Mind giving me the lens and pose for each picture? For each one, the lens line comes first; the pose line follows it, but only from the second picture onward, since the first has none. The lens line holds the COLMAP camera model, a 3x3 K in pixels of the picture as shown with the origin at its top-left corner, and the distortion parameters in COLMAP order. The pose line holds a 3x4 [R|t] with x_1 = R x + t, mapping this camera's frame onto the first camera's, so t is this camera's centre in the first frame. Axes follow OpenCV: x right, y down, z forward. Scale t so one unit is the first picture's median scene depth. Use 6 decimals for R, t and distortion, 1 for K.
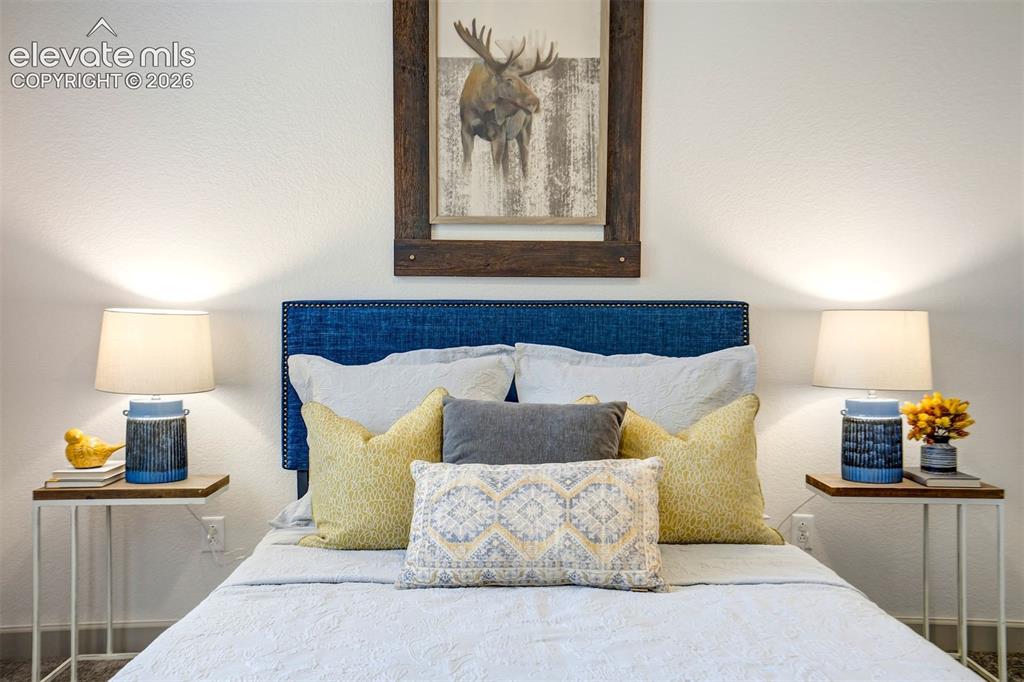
lens RADIAL K [[989.5, 0, 505.5], [0, 989.5, 377.7], [0, 0, 1]] dist [0.142115, 0.003197]
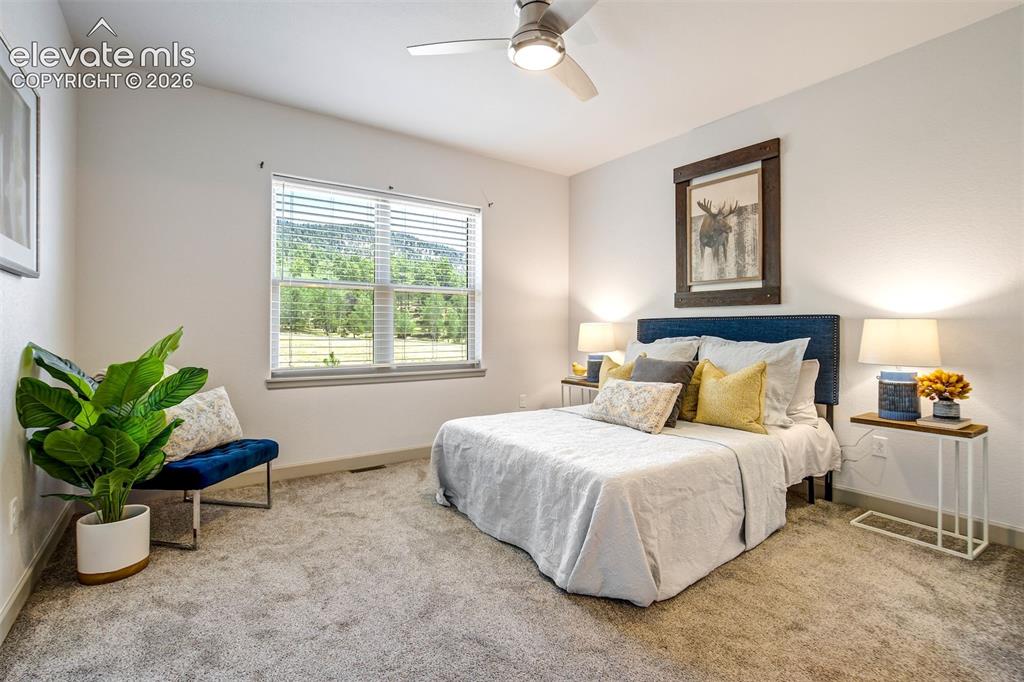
lens RADIAL K [[473.6, 0, 508.7], [0, 473.6, 340.2], [0, 0, 1]] dist [-0.051808, 0.030856]
pose [[0.559694, 0.016119, -0.828543, 0.623442], [-0.037593, 0.999275, -0.005954, -0.001044], [0.827847, 0.034480, 0.559894, 0.018352]]
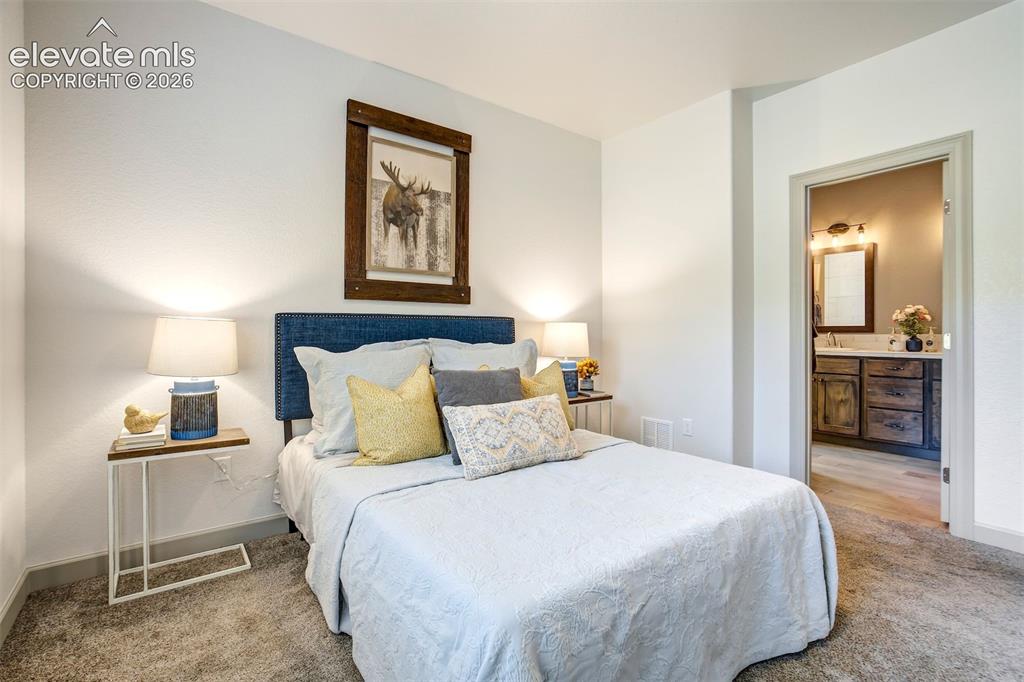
lens RADIAL K [[473.6, 0, 508.7], [0, 473.6, 340.2], [0, 0, 1]] dist [-0.051808, 0.030856]
pose [[0.816827, -0.011959, 0.576759, -0.350315], [0.028965, 0.999374, -0.020300, -0.008511], [-0.576155, 0.033288, 0.816662, 0.192140]]
